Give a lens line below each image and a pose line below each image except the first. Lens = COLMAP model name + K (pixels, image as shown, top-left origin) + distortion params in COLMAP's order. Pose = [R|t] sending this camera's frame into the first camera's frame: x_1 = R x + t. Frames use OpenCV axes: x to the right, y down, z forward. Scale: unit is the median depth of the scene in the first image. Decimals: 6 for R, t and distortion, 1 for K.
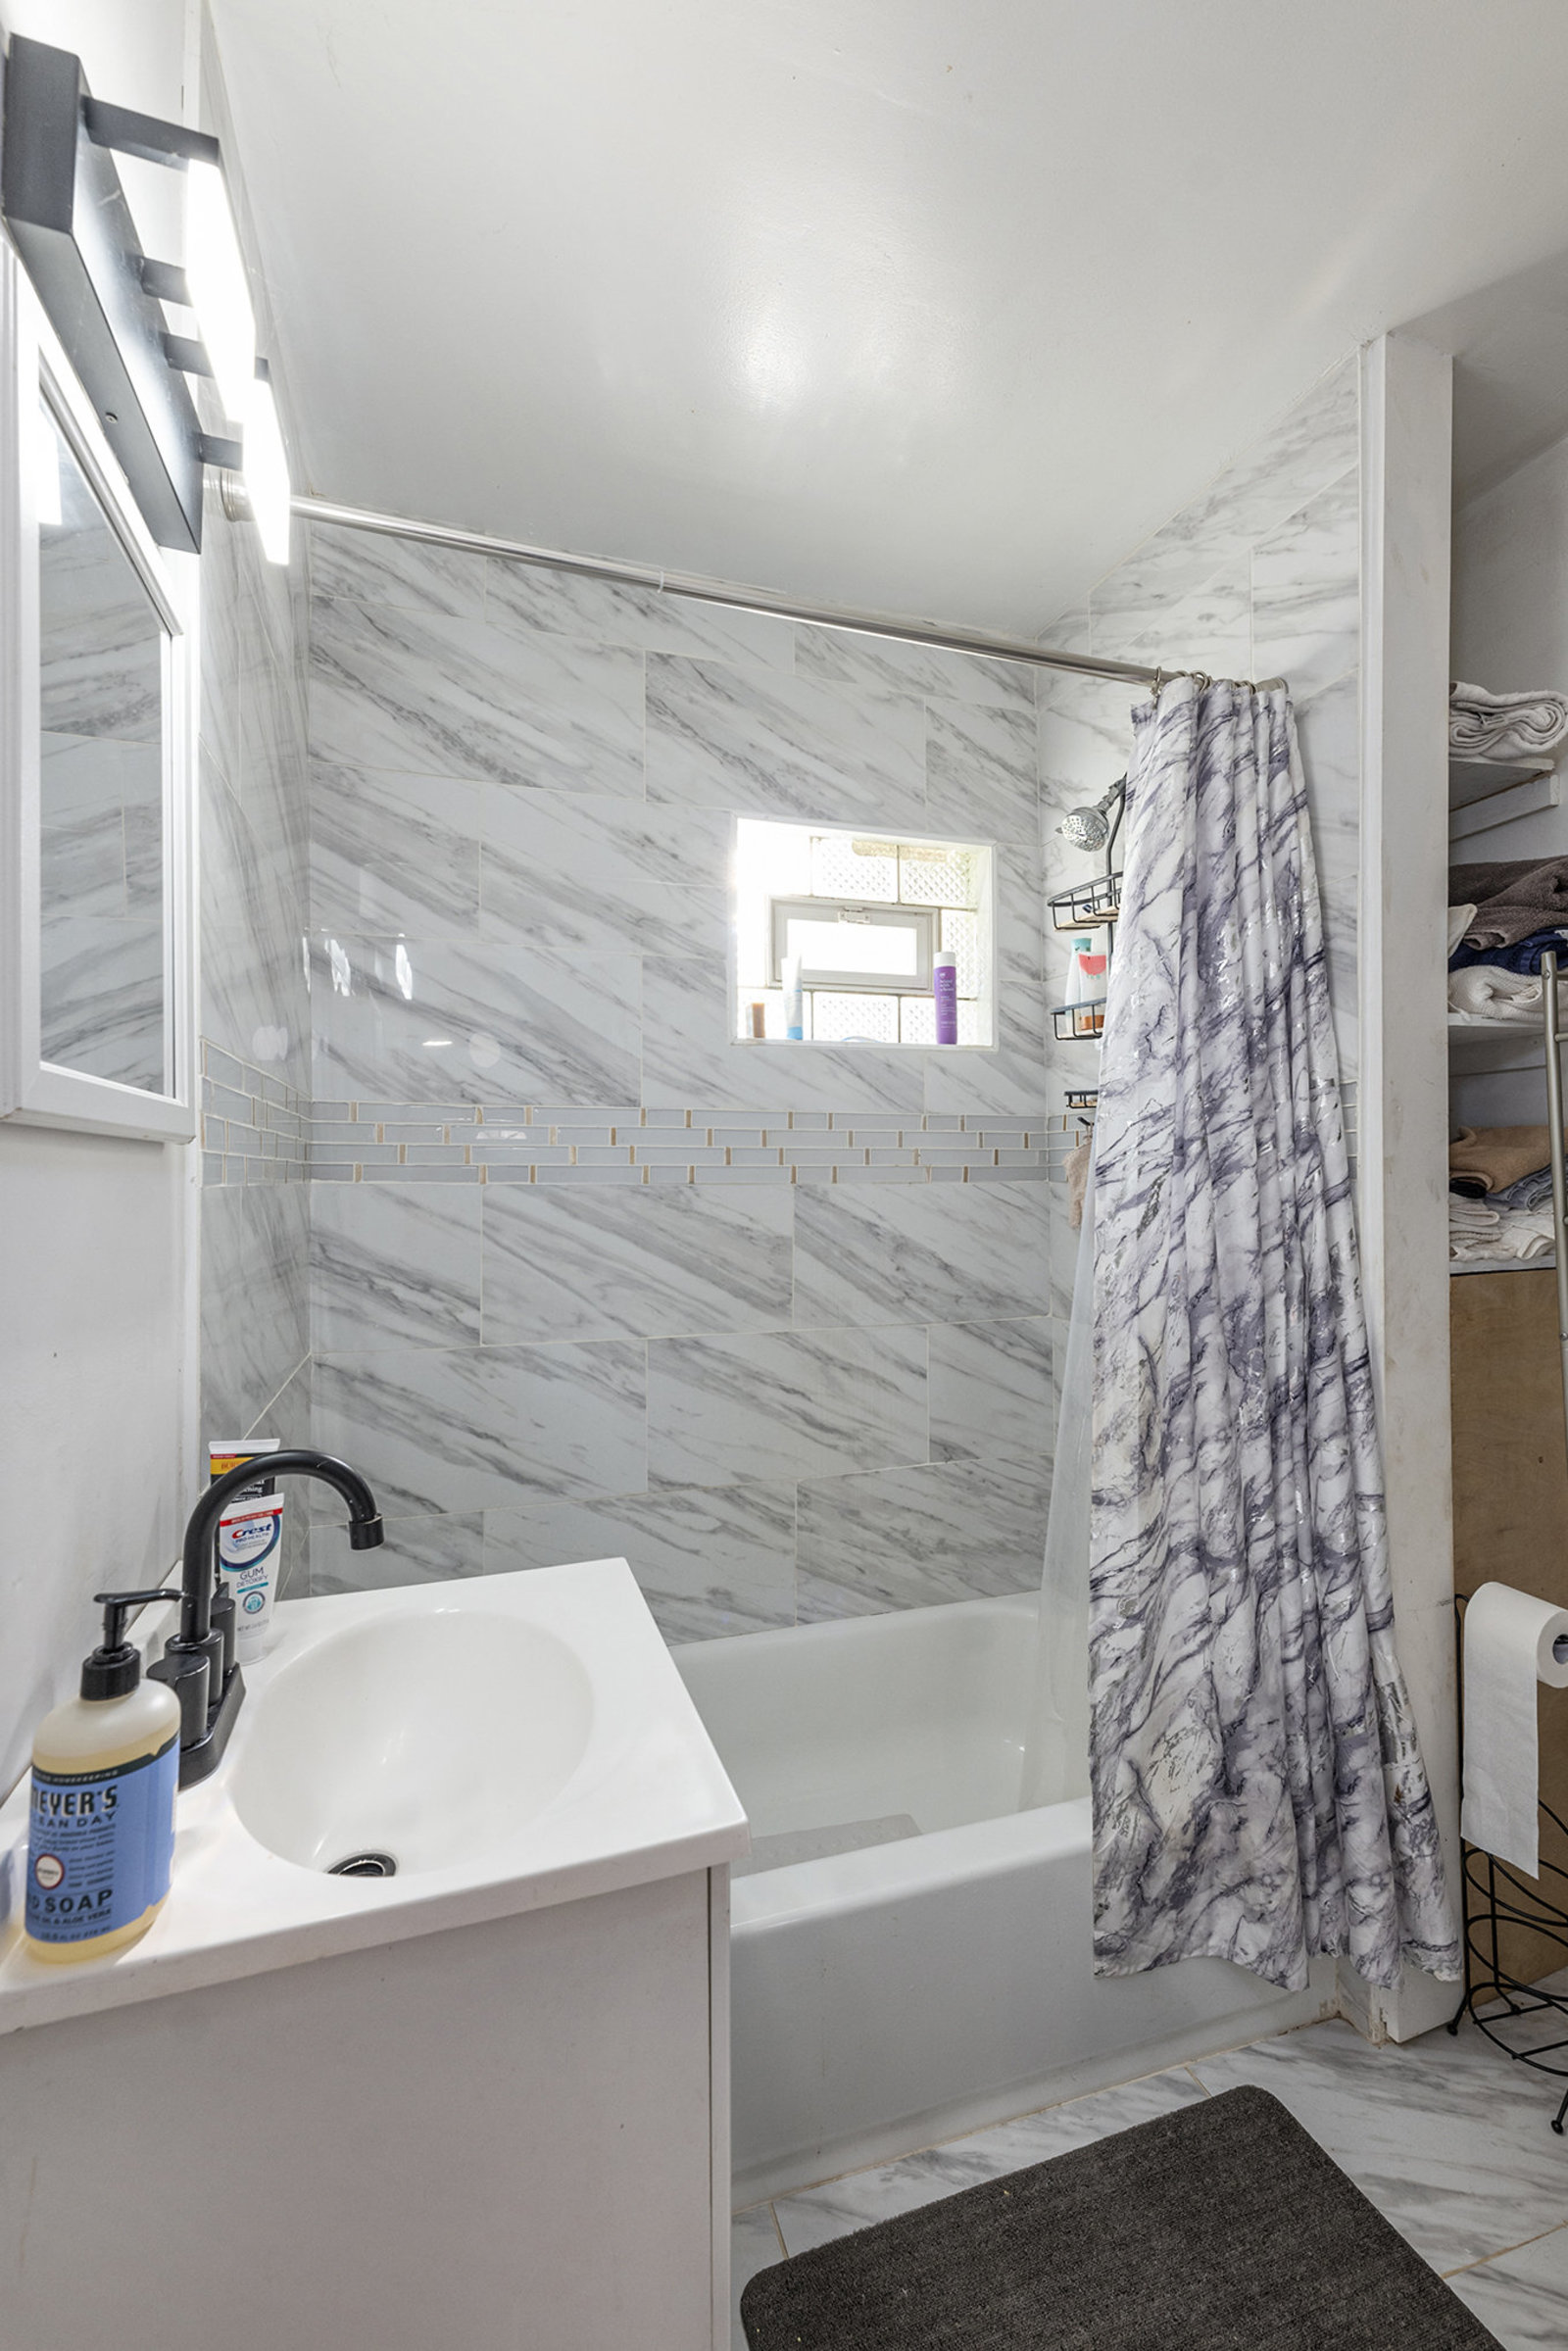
lens RADIAL K [[963.4, 0, 783.5], [0, 963.4, 1175.9], [0, 0, 1]] dist [-0.000566, 0.000069]
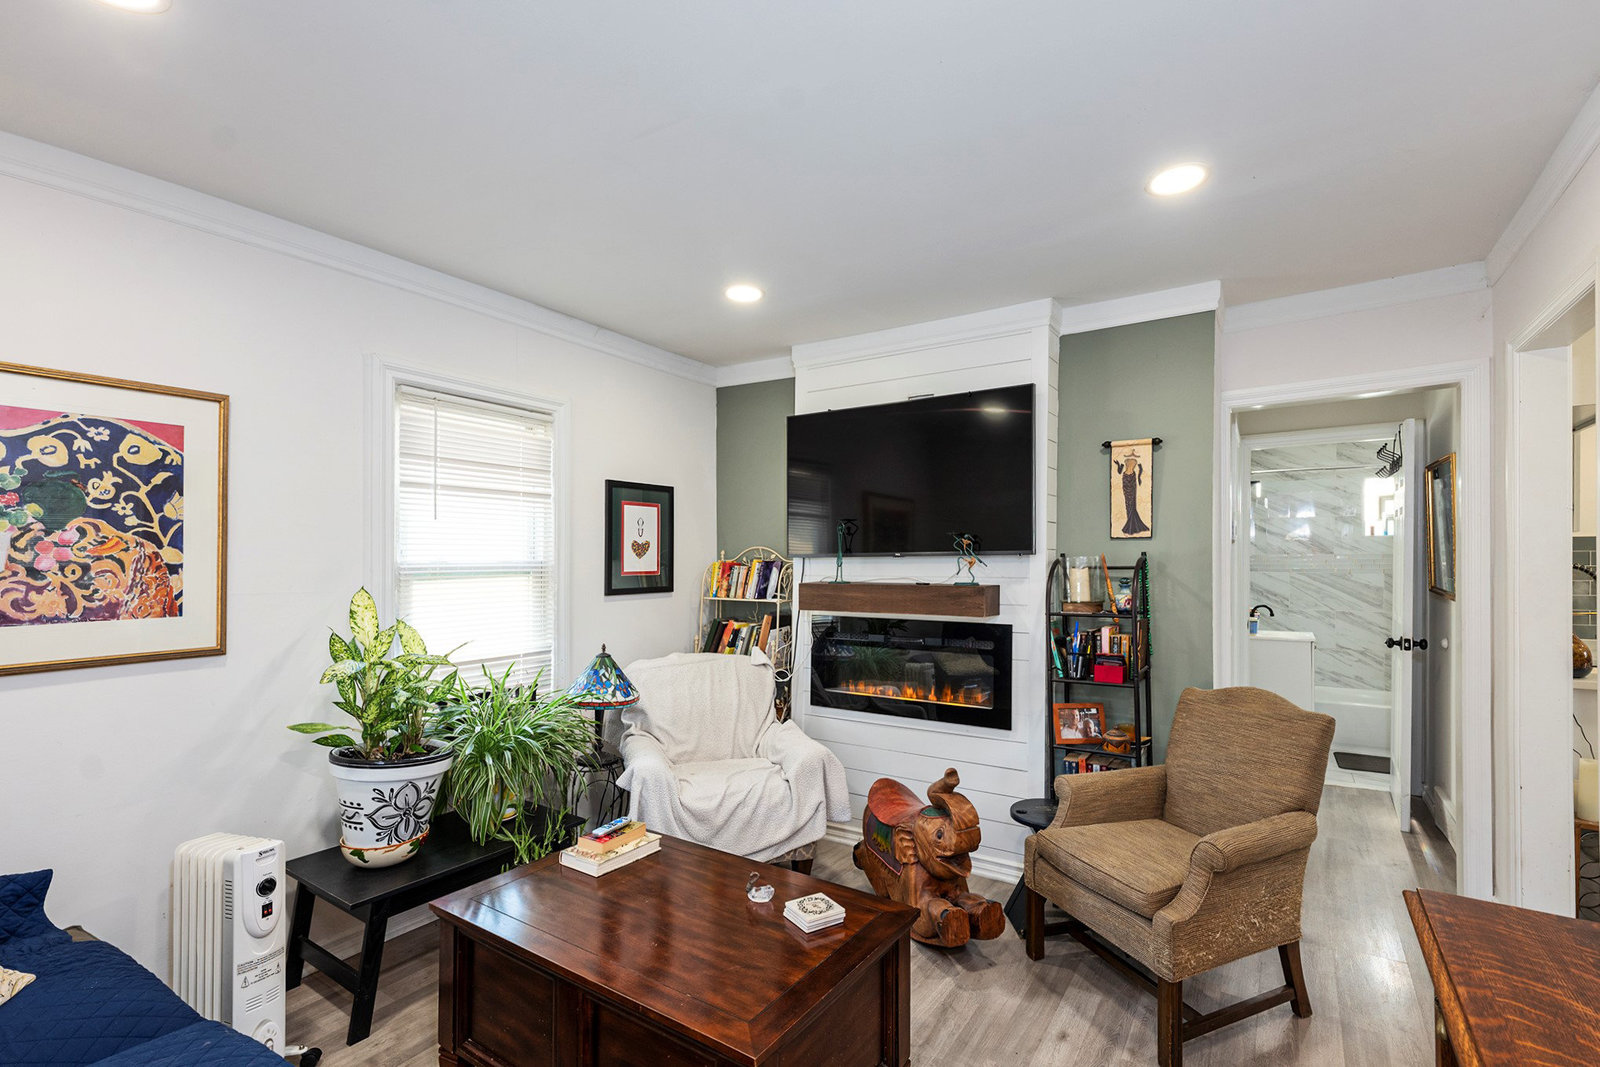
lens RADIAL K [[724.3, 0, 809.3], [0, 724.3, 568.3], [0, 0, 1]] dist [-0.002213, -0.000363]
pose [[0.622778, 0.005214, -0.782381, 0.871091], [0.000230, 0.999977, 0.006848, -0.033643], [0.782398, -0.004444, 0.622762, -2.667264]]
